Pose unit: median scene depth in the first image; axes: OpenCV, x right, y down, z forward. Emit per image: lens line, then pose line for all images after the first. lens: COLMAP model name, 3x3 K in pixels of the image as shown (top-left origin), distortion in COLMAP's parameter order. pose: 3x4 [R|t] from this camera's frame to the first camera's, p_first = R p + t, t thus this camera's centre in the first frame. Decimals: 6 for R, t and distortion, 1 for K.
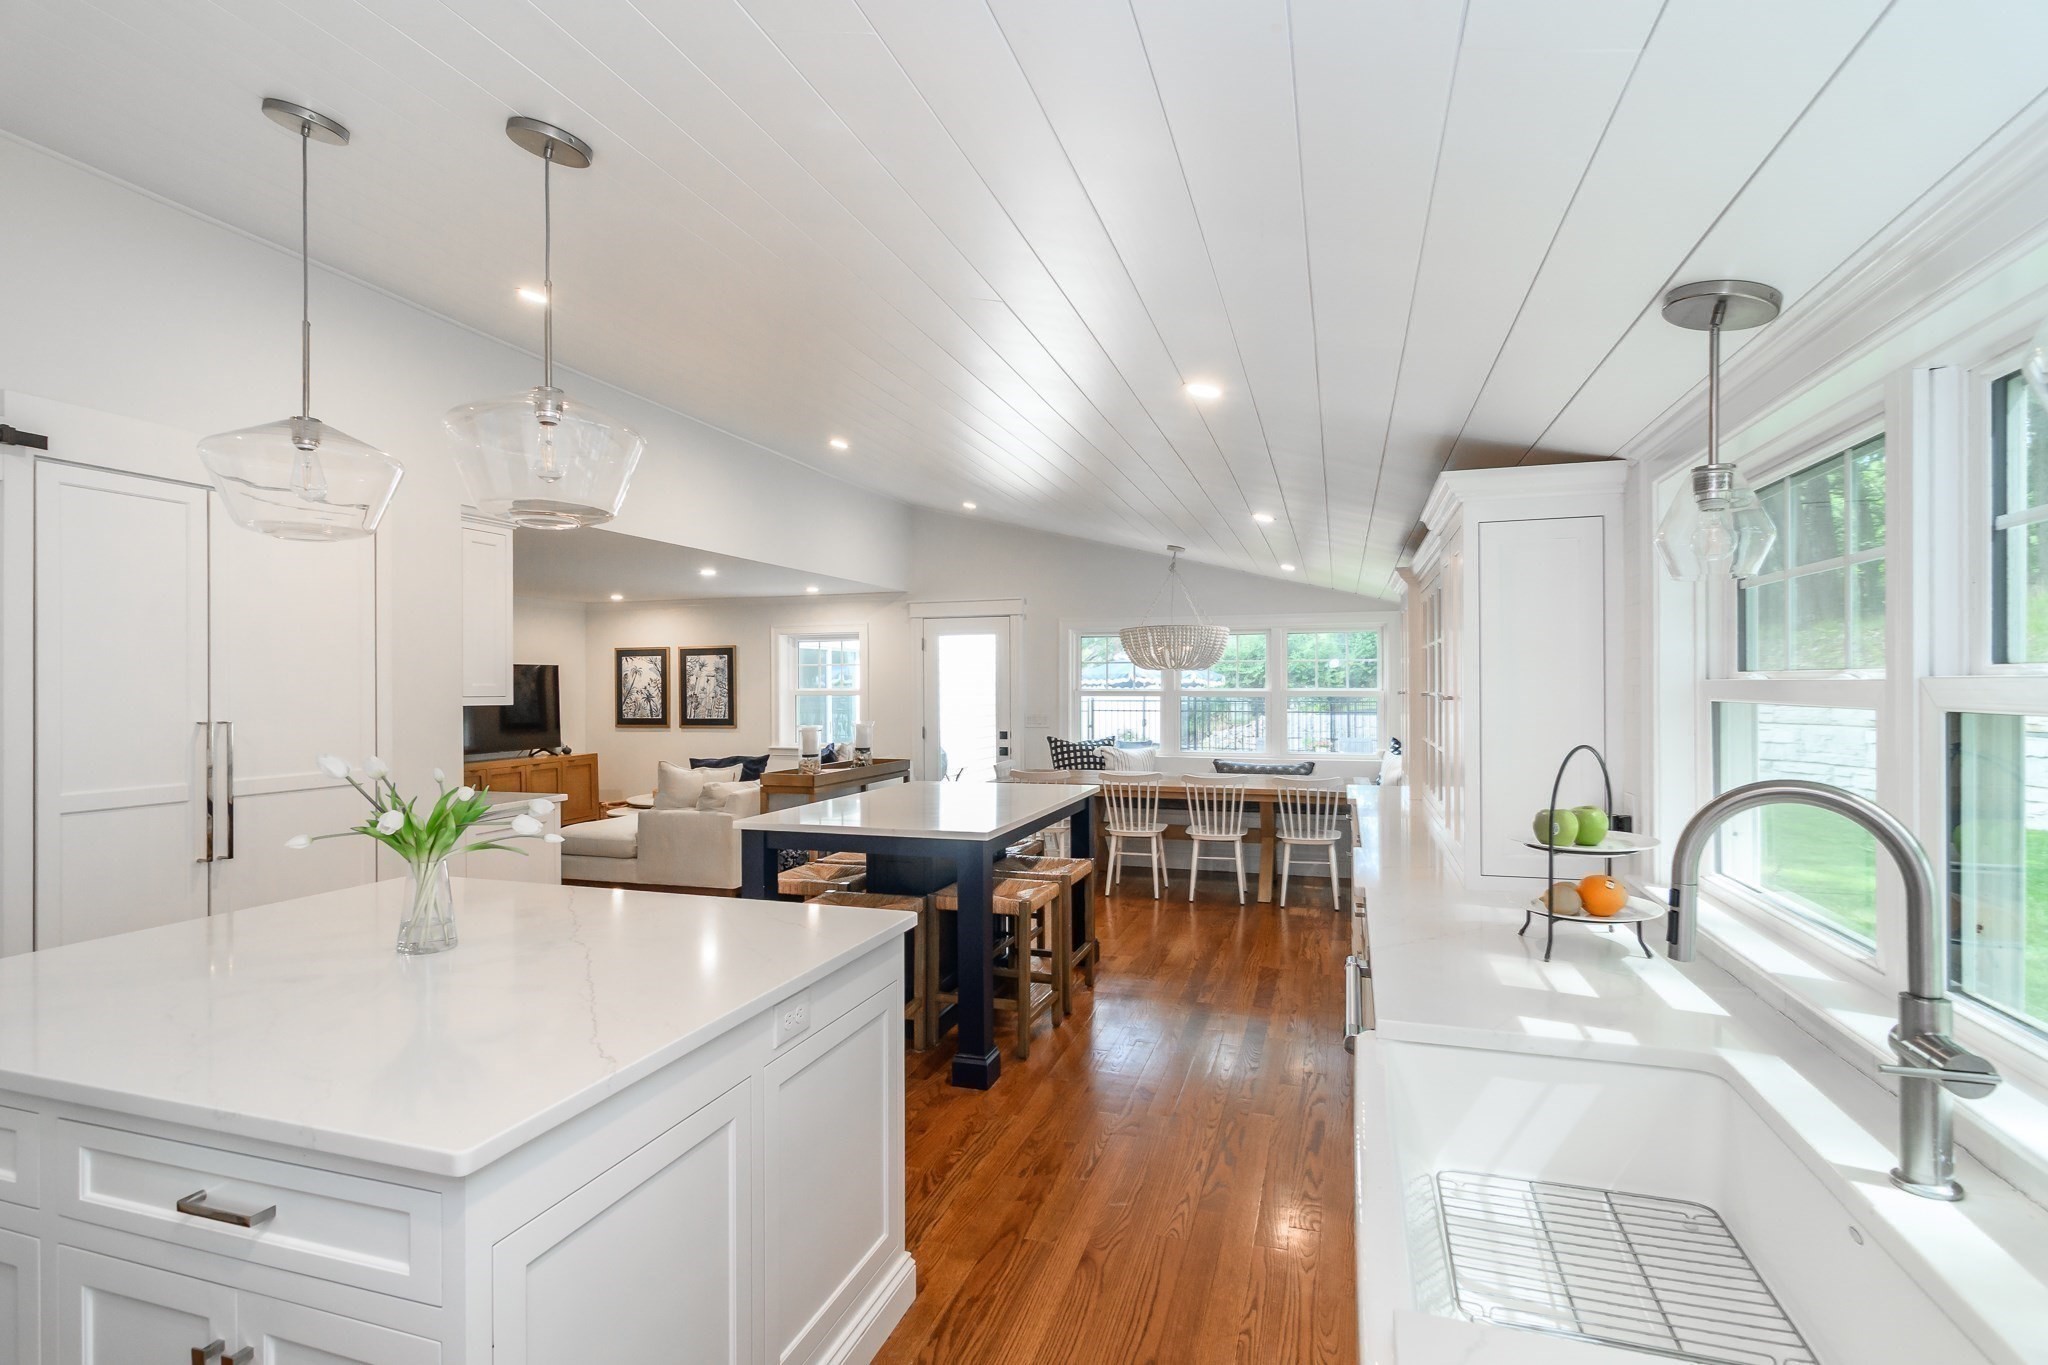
lens RADIAL K [[1010.2, 0, 1026.8], [0, 1010.2, 684.7], [0, 0, 1]] dist [0.004103, -0.000786]
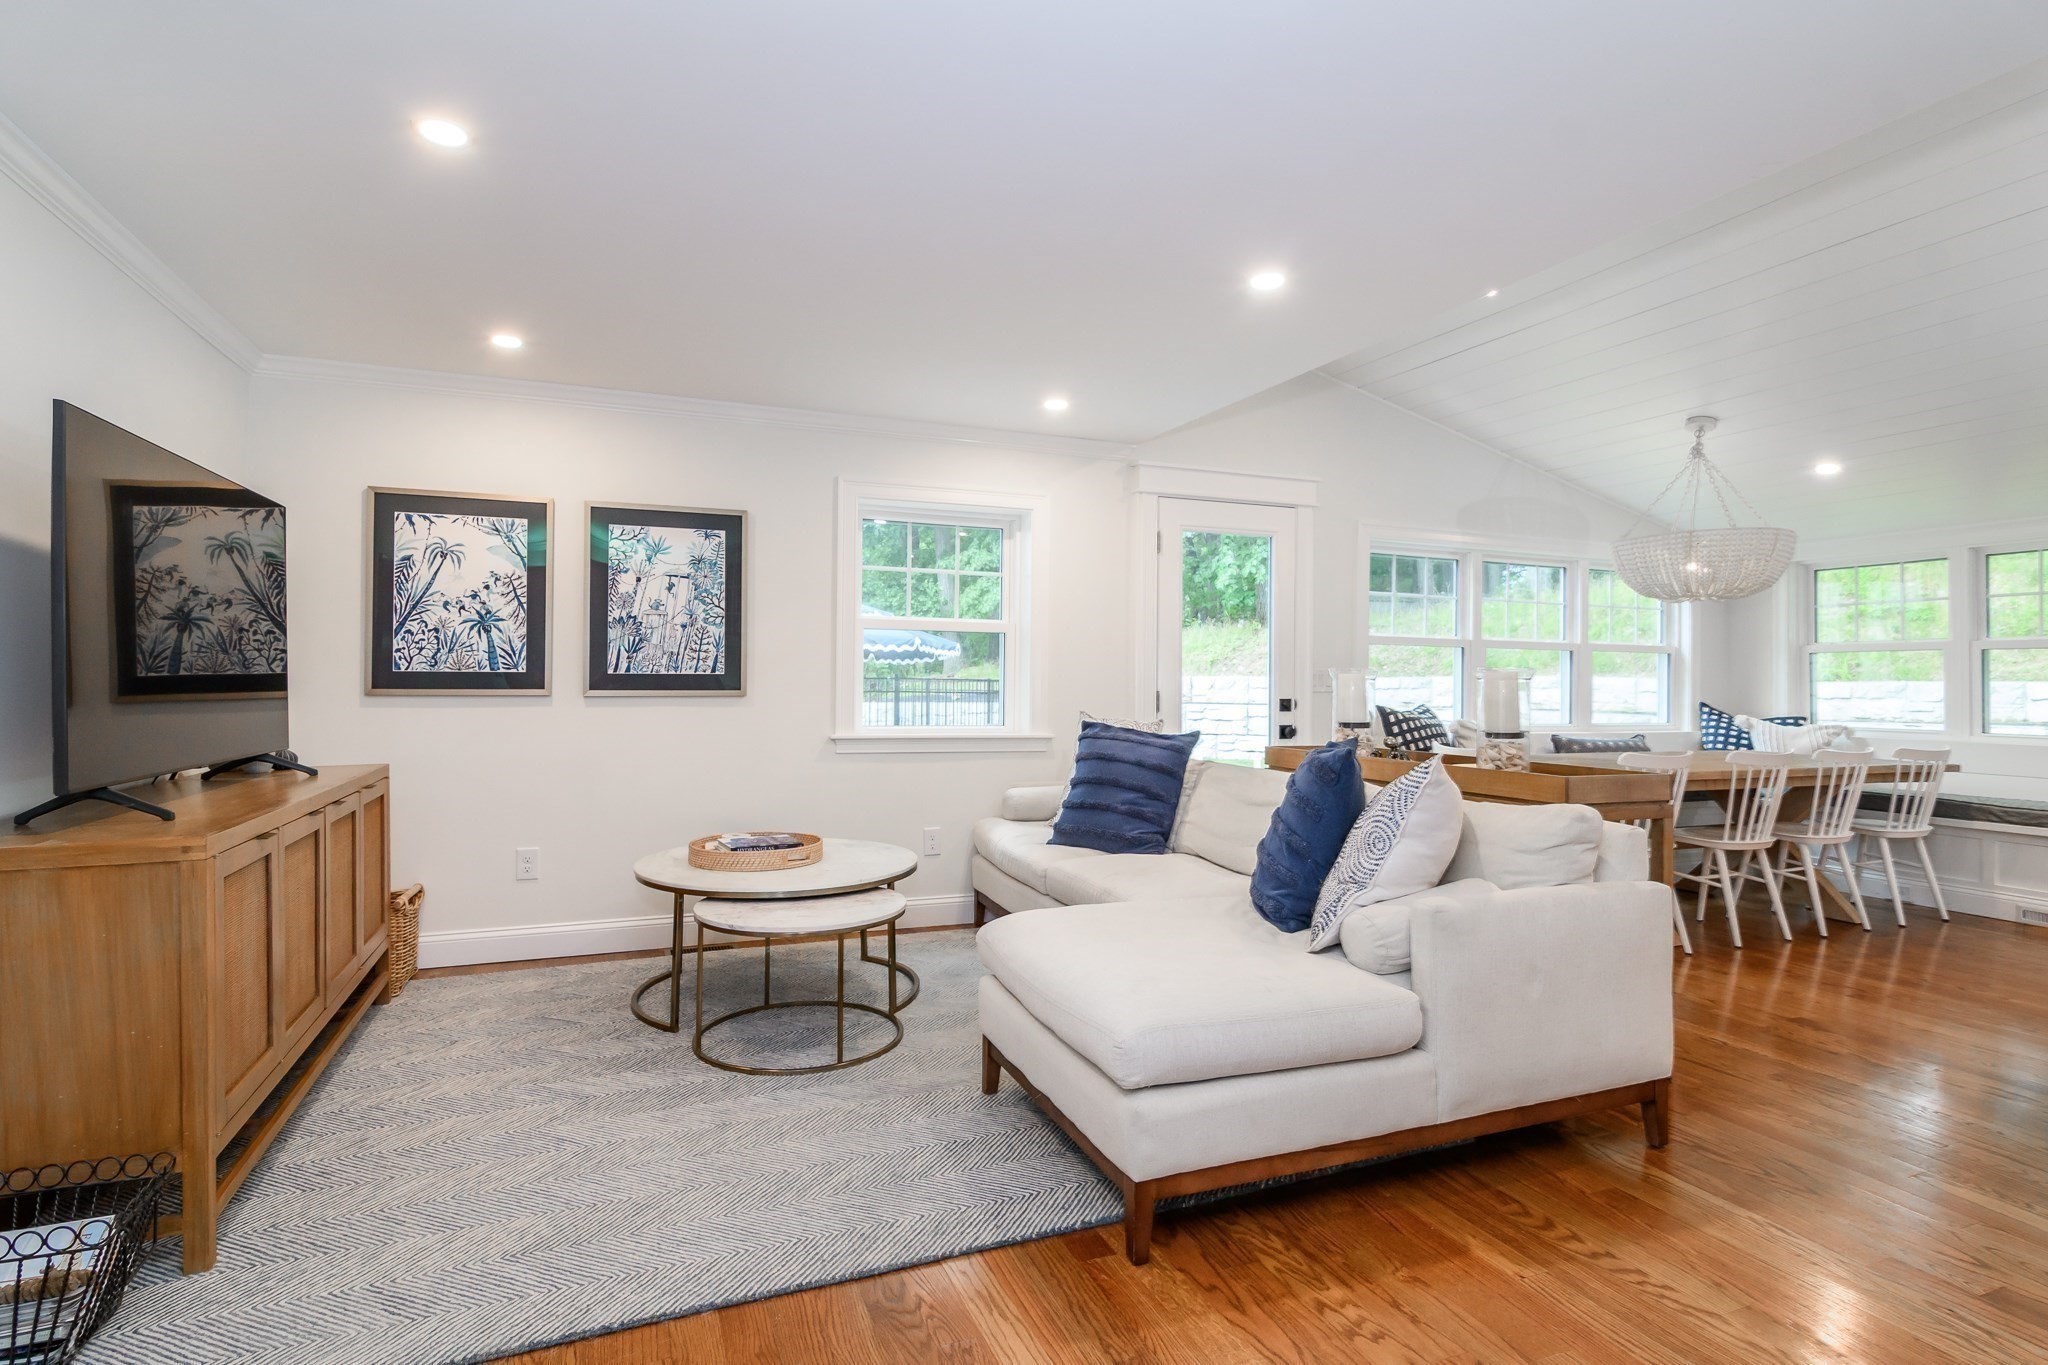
lens RADIAL K [[1030.3, 0, 1036.1], [0, 1030.3, 677.8], [0, 0, 1]] dist [0.012247, 0.001969]
pose [[0.778707, 0.014004, 0.627231, -0.468197], [-0.013818, 0.999891, -0.005170, 0.035259], [-0.627235, -0.004641, 0.778816, 0.551039]]
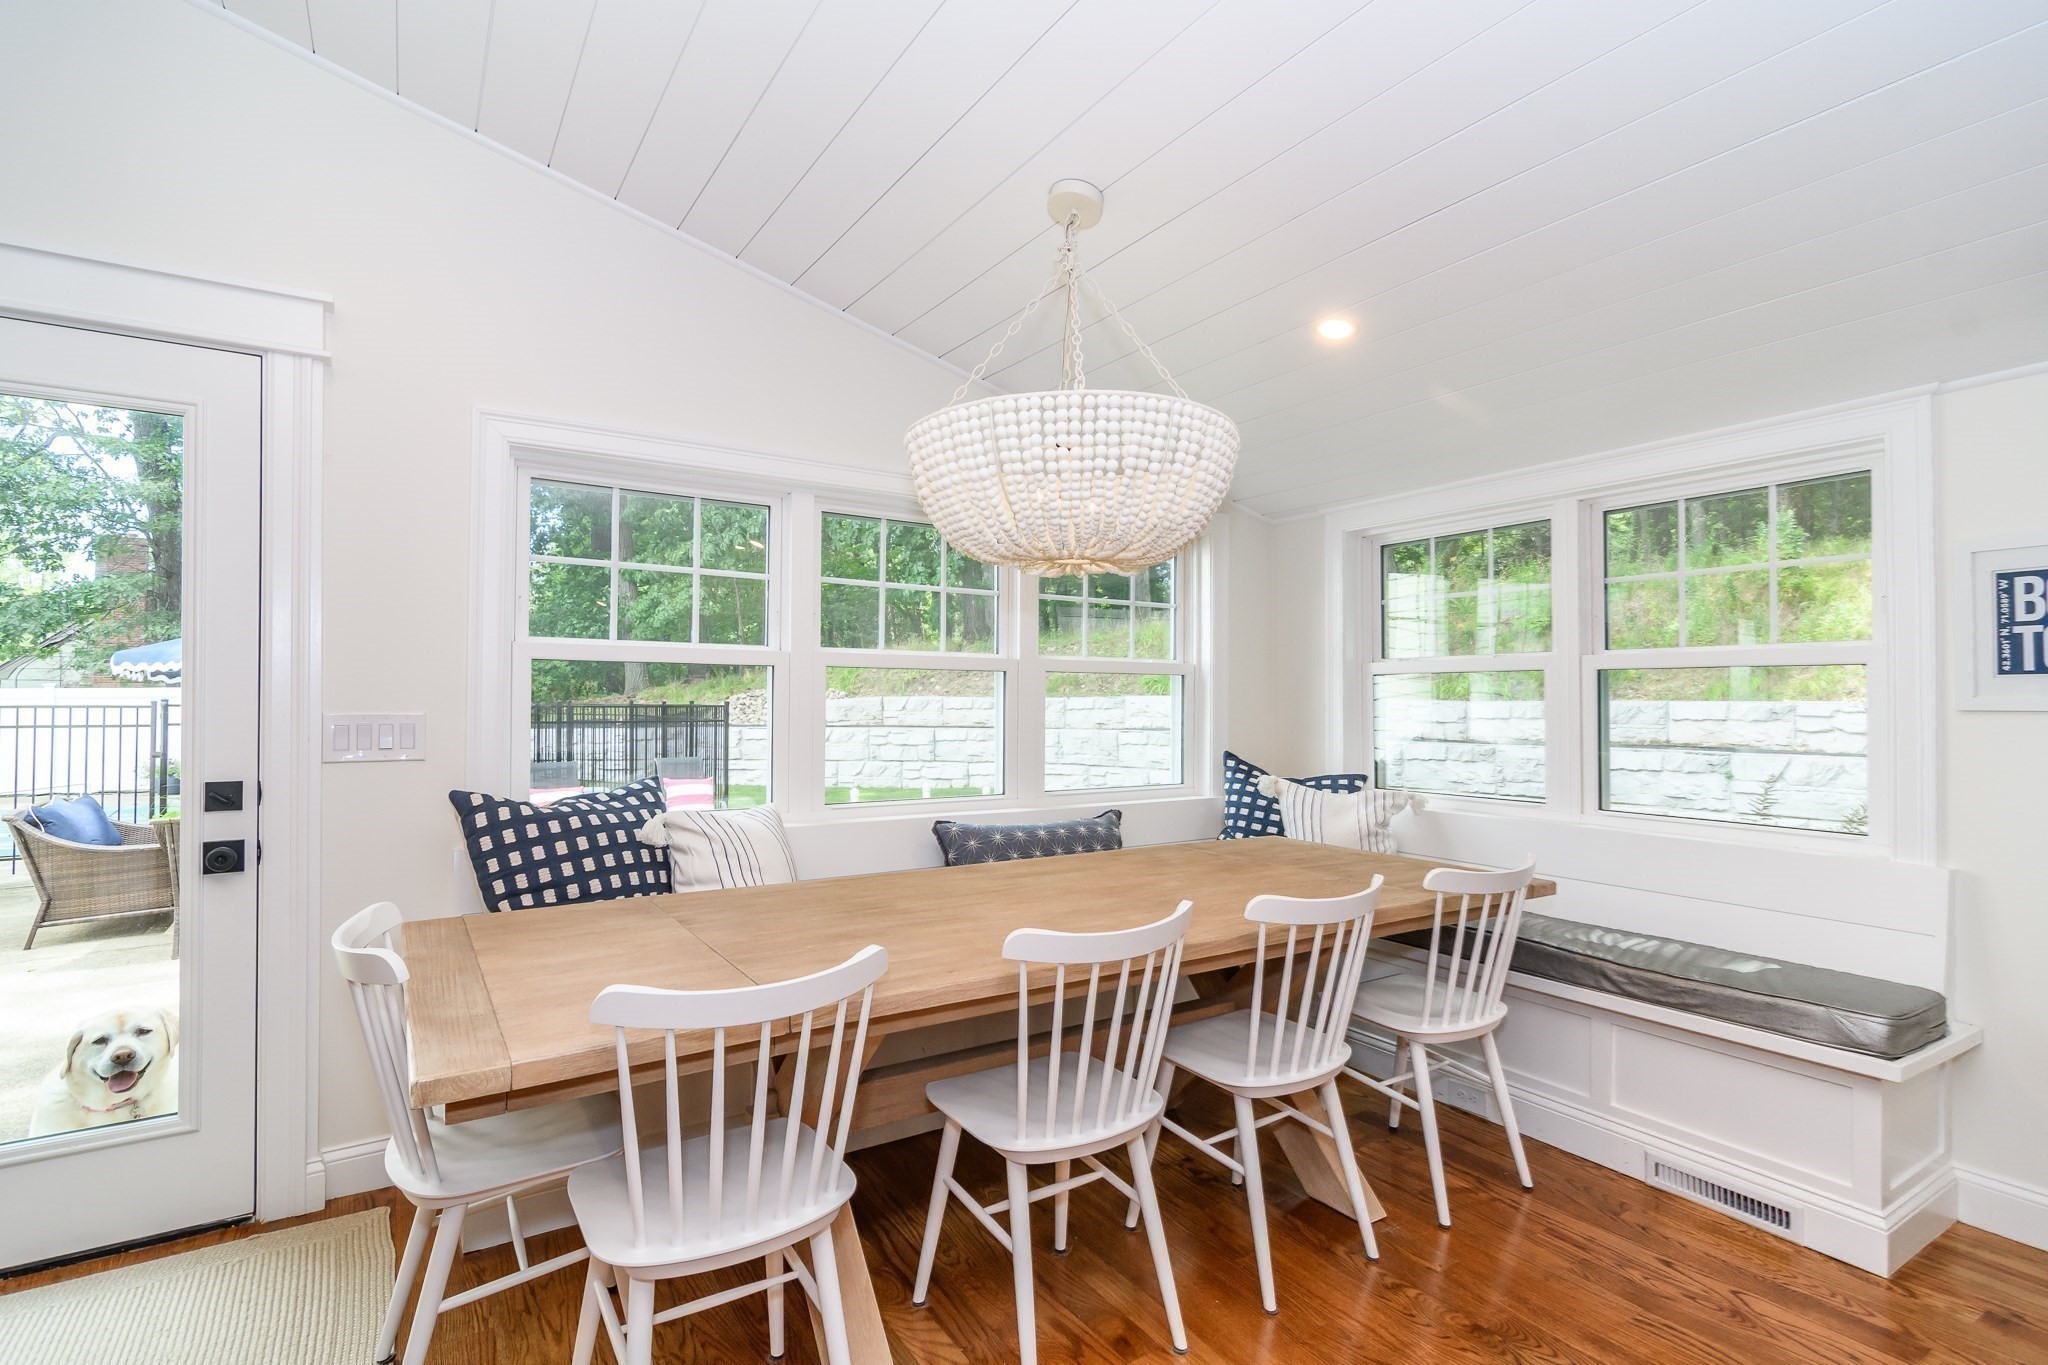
lens RADIAL K [[1010.2, 0, 1004.8], [0, 1010.2, 690.6], [0, 0, 1]] dist [0.004103, -0.000786]
pose [[0.656174, 0.012905, 0.754499, -0.079762], [-0.006836, 0.999914, -0.011157, 0.021687], [-0.754578, 0.002163, 0.656206, 0.600124]]
